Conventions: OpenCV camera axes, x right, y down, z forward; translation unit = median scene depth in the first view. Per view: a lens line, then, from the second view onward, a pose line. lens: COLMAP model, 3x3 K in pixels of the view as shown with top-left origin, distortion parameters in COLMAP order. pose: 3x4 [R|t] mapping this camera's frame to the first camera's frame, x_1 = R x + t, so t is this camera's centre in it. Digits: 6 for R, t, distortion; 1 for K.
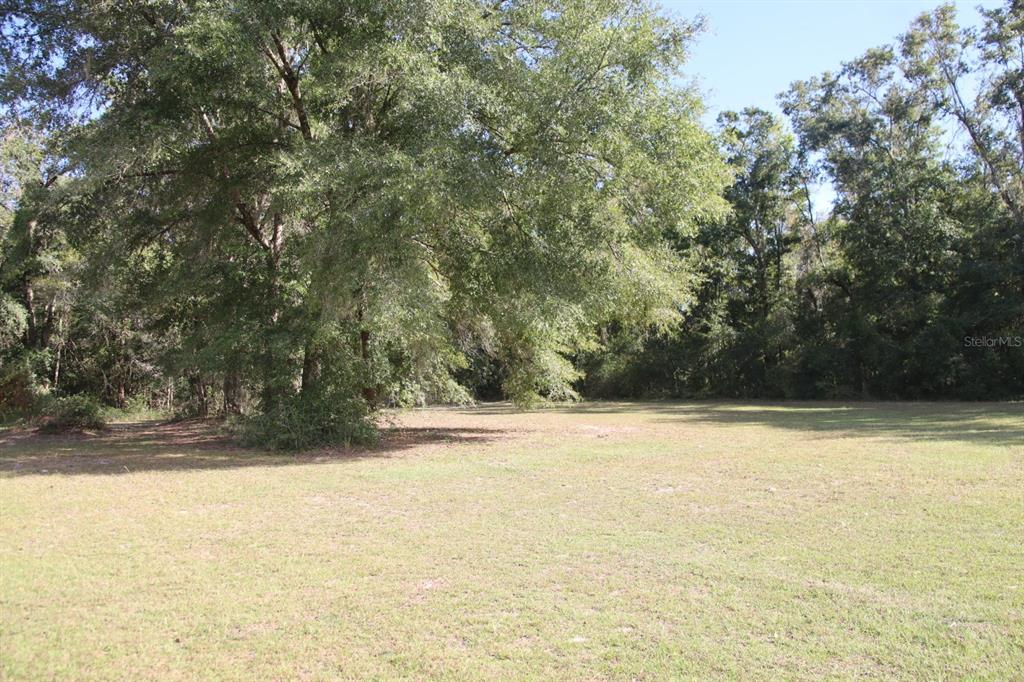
lens RADIAL K [[810.1, 0, 512.0], [0, 810.1, 341.0], [0, 0, 1]] dist [-0.078025, 0.005697]
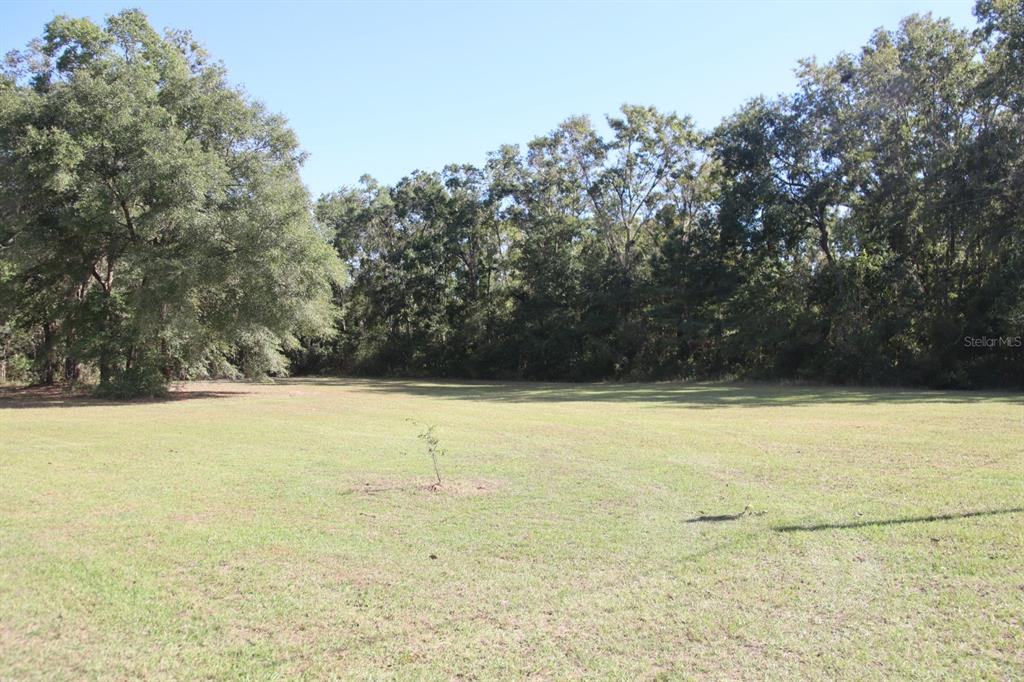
lens RADIAL K [[842.4, 0, 495.6], [0, 842.4, 317.4], [0, 0, 1]] dist [-0.055847, 0.003337]
pose [[0.980845, 0.027413, 0.192852, 0.113132], [-0.027278, 0.999622, -0.003356, -0.039996], [-0.192871, -0.001968, 0.981222, -0.578165]]
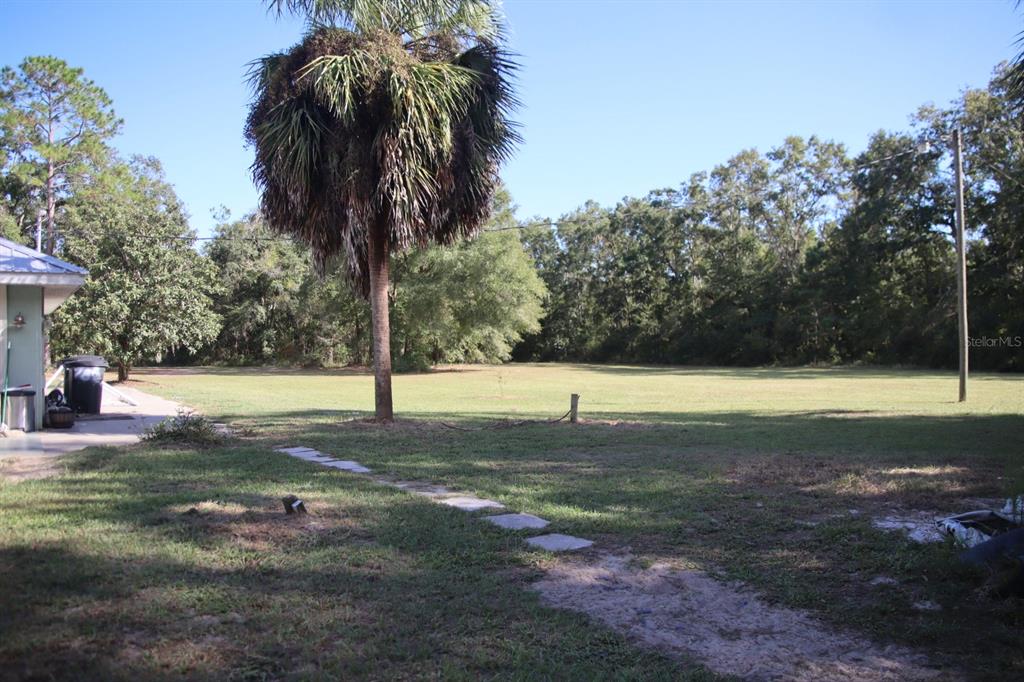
lens RADIAL K [[810.1, 0, 512.0], [0, 810.1, 341.0], [0, 0, 1]] dist [-0.078025, 0.005697]
pose [[0.993244, 0.015961, -0.114940, 0.245441], [-0.011326, 0.999100, 0.040868, -0.056818], [0.115489, -0.039290, 0.992531, -0.984235]]
